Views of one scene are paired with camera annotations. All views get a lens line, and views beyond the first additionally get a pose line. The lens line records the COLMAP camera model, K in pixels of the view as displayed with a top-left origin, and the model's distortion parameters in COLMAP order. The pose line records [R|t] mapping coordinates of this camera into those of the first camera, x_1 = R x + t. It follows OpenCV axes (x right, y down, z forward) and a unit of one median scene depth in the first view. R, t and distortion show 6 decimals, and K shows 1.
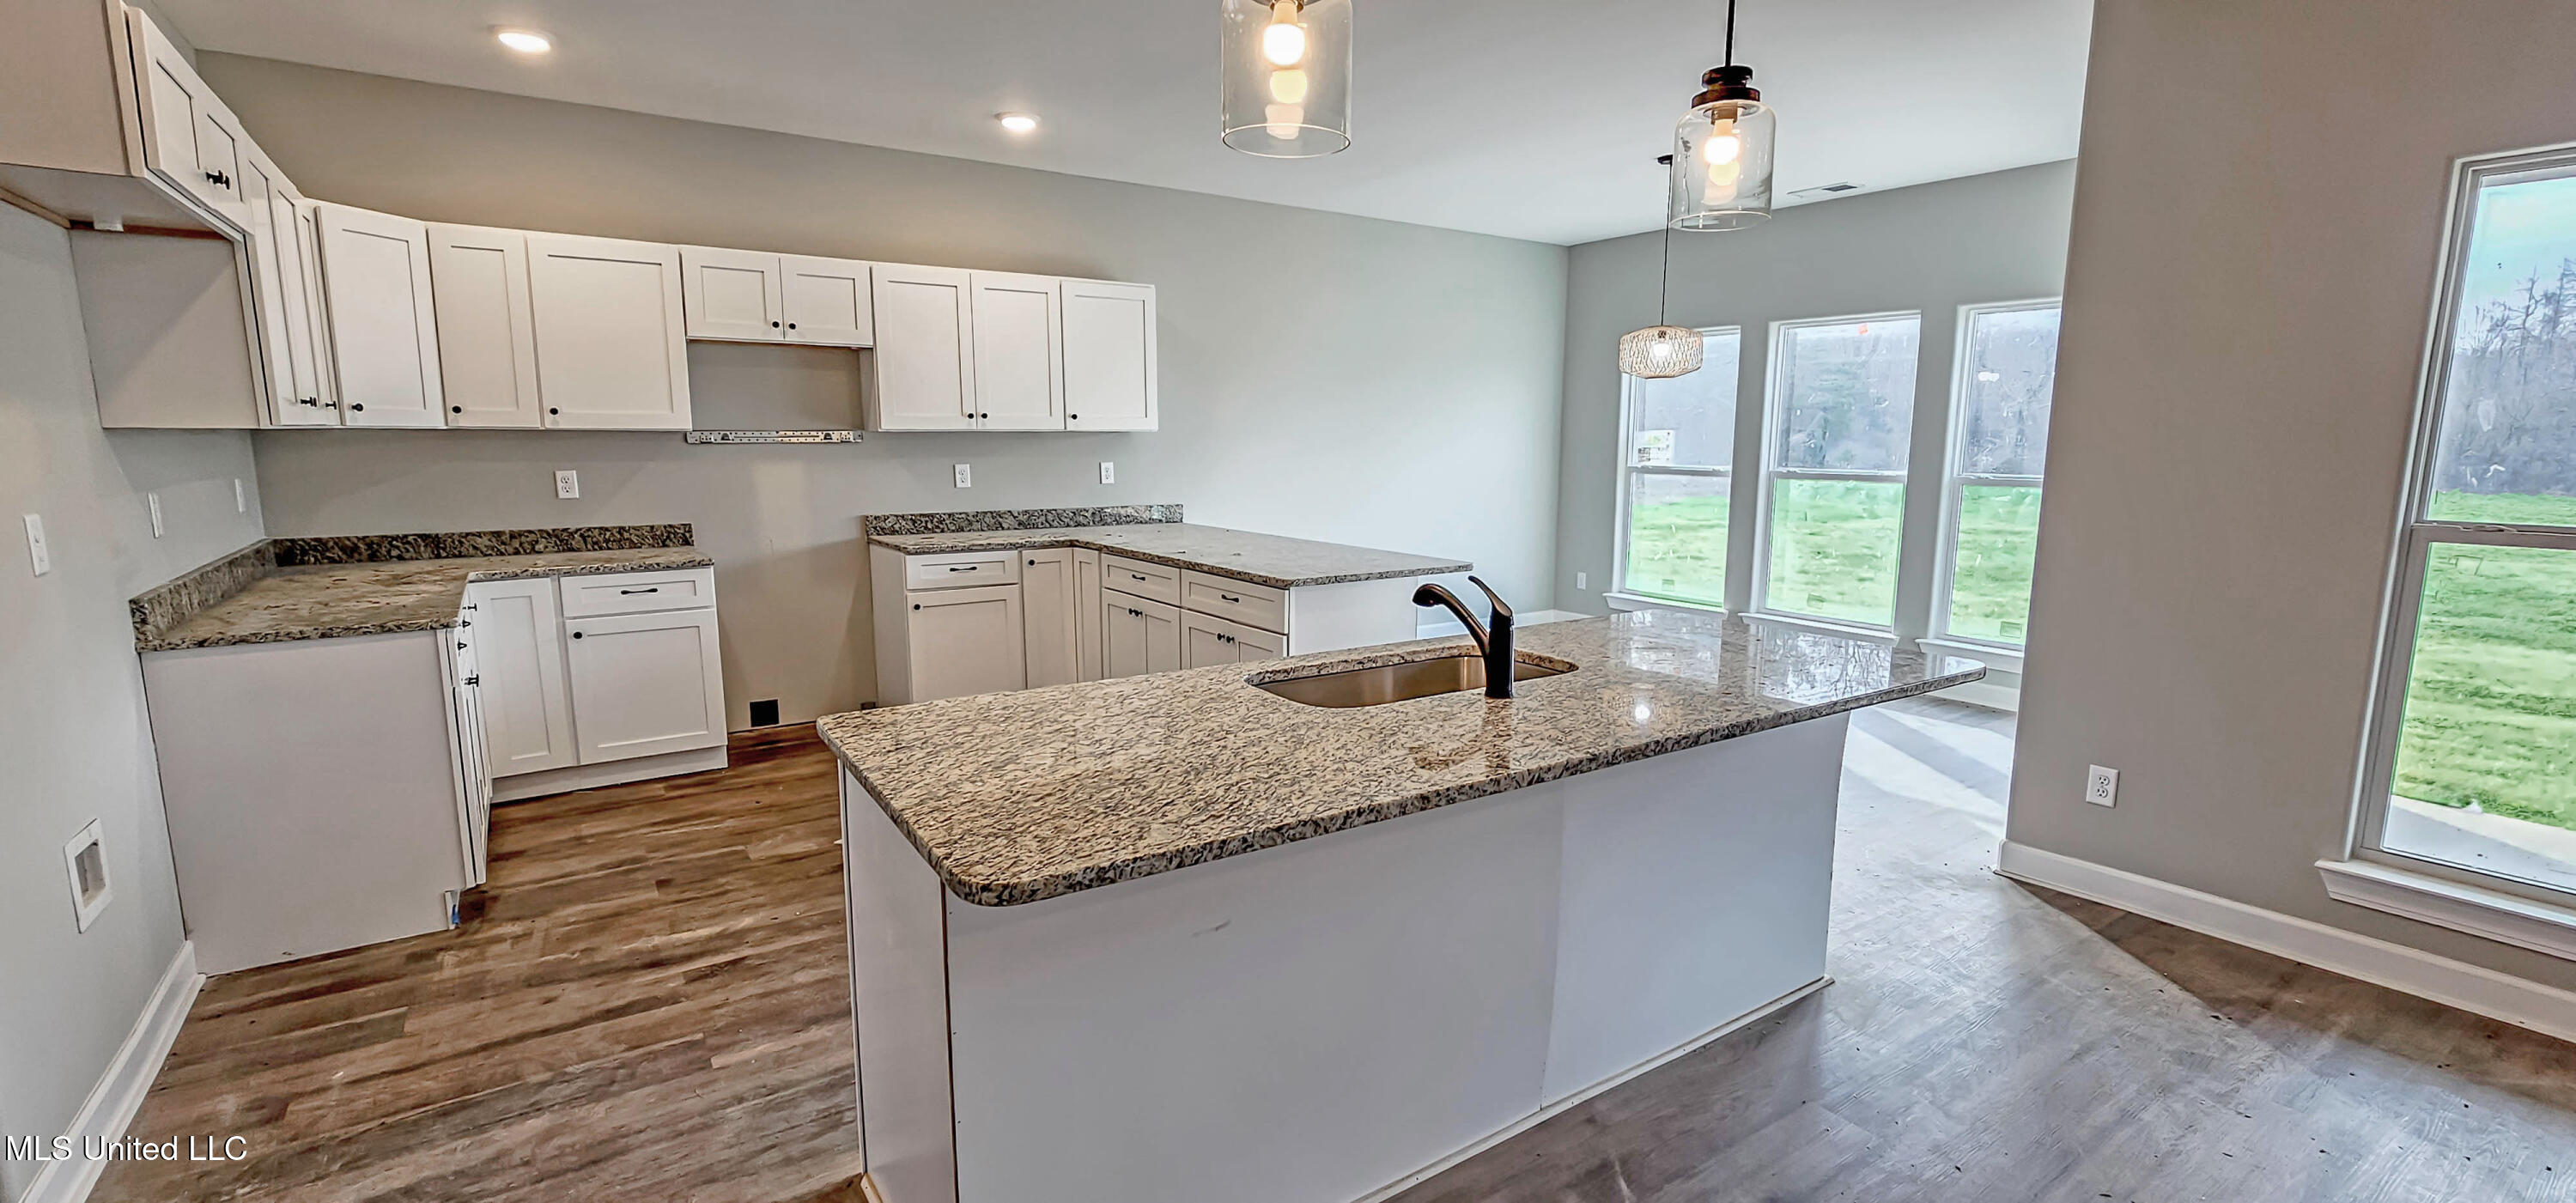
lens RADIAL K [[1087.2, 0, 1280.8], [0, 1087.2, 600.4], [0, 0, 1]] dist [0.000481, 0.000047]
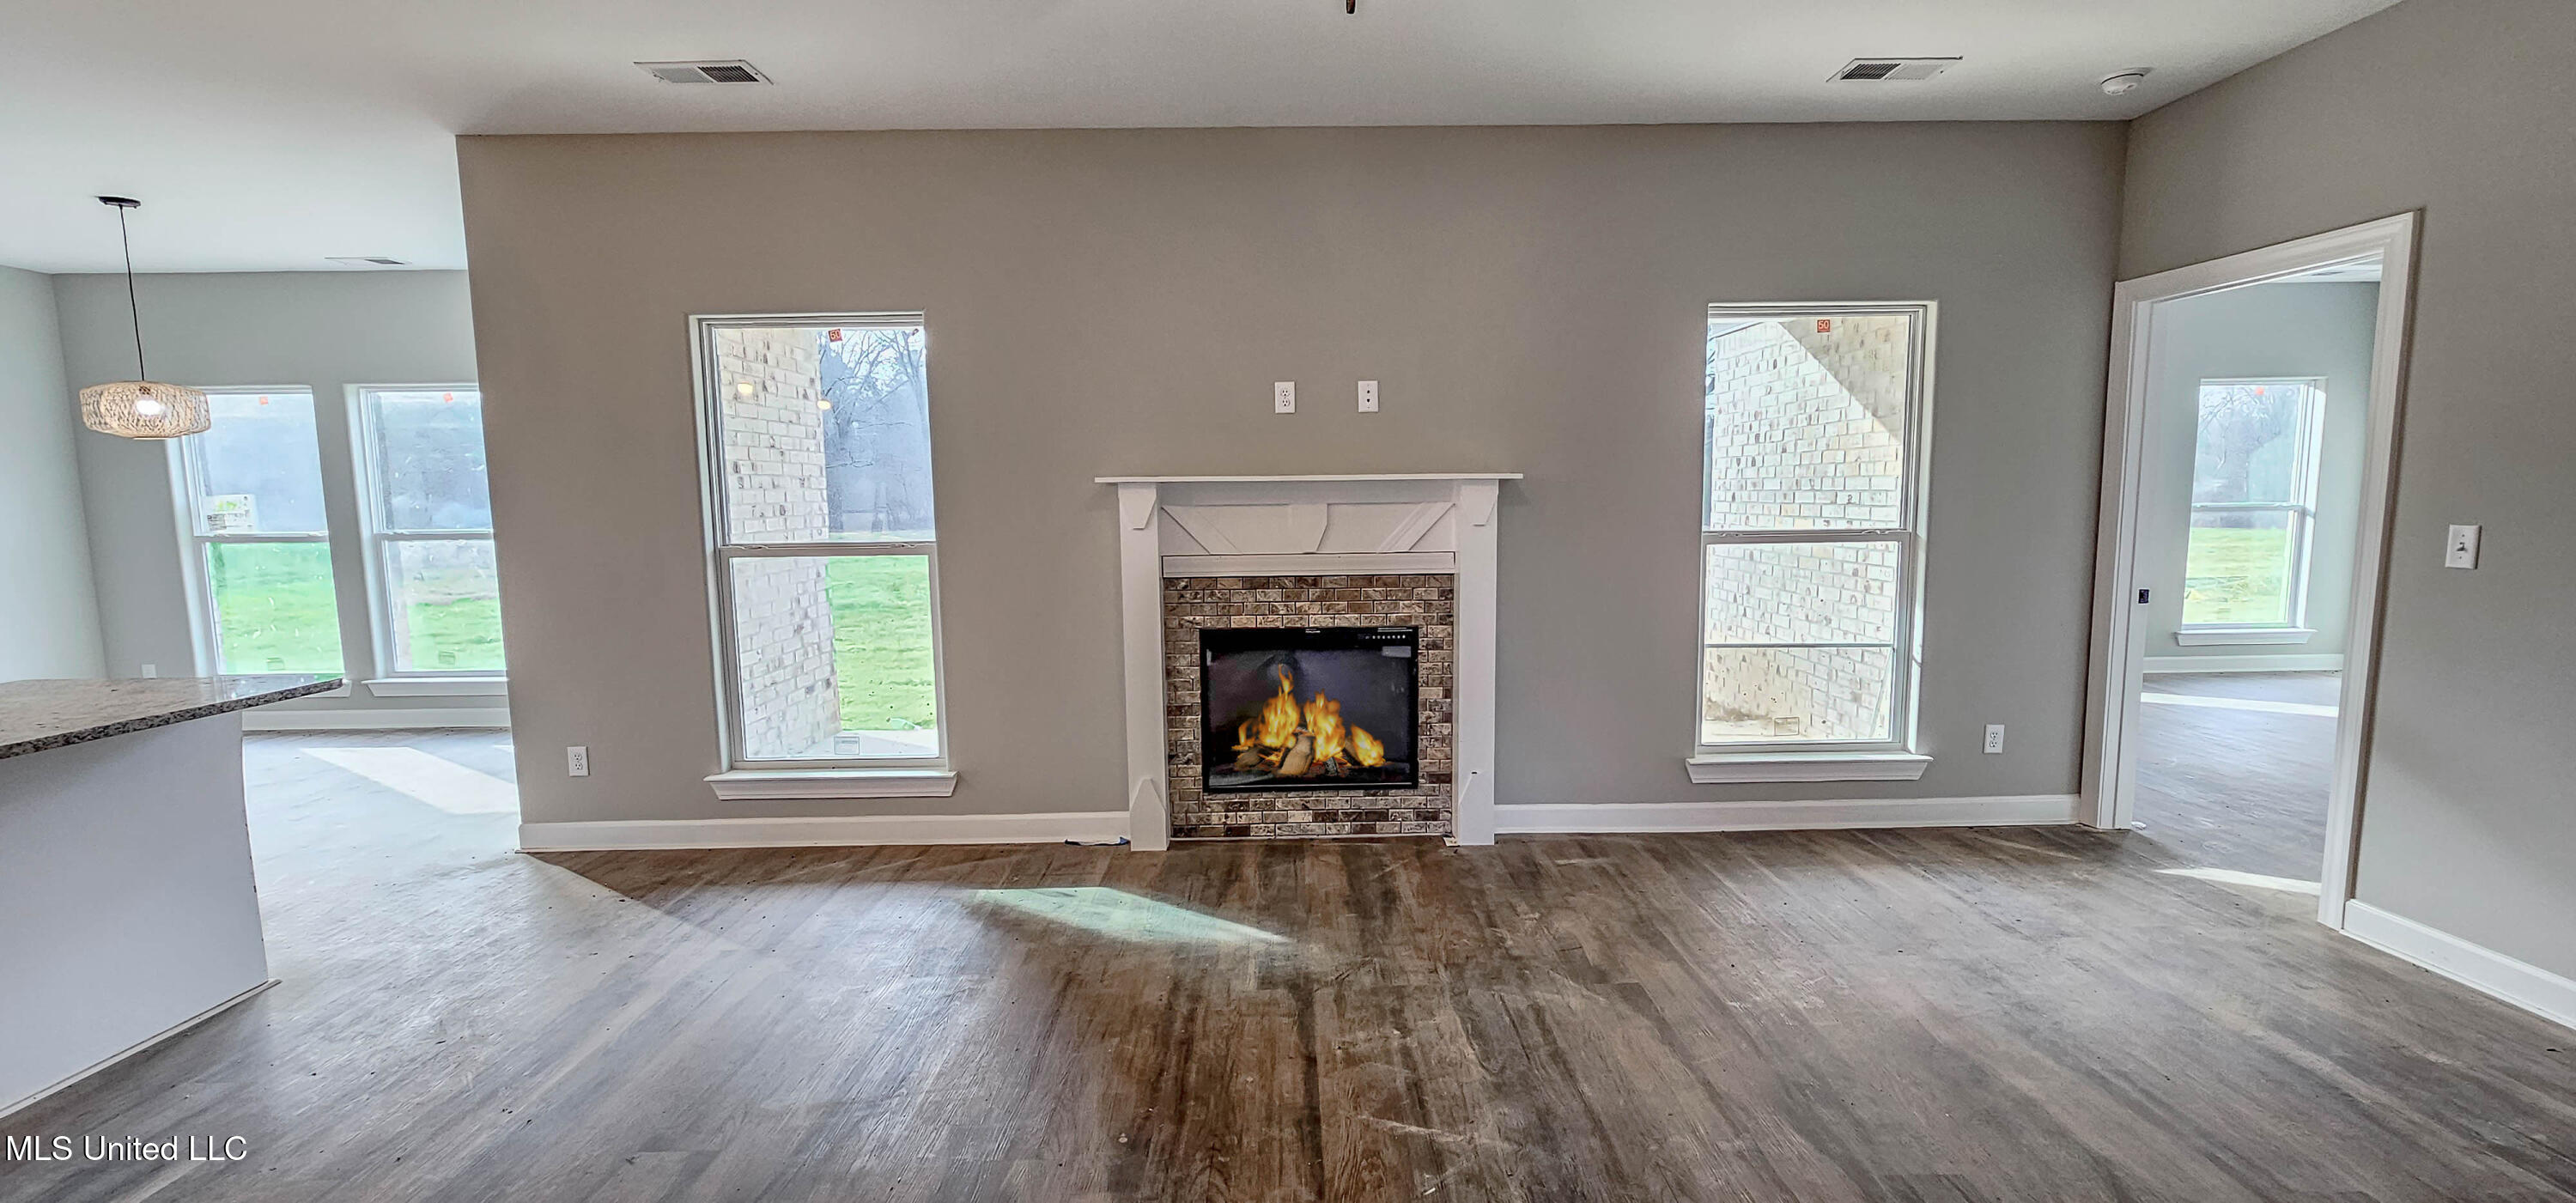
lens RADIAL K [[1087.2, 0, 1287.3], [0, 1087.2, 612.3], [0, 0, 1]] dist [0.000481, 0.000047]
pose [[0.561853, -0.102660, 0.820842, 0.172066], [0.140325, 0.989717, 0.027731, 0.072696], [-0.815249, 0.099604, 0.570481, -0.418306]]
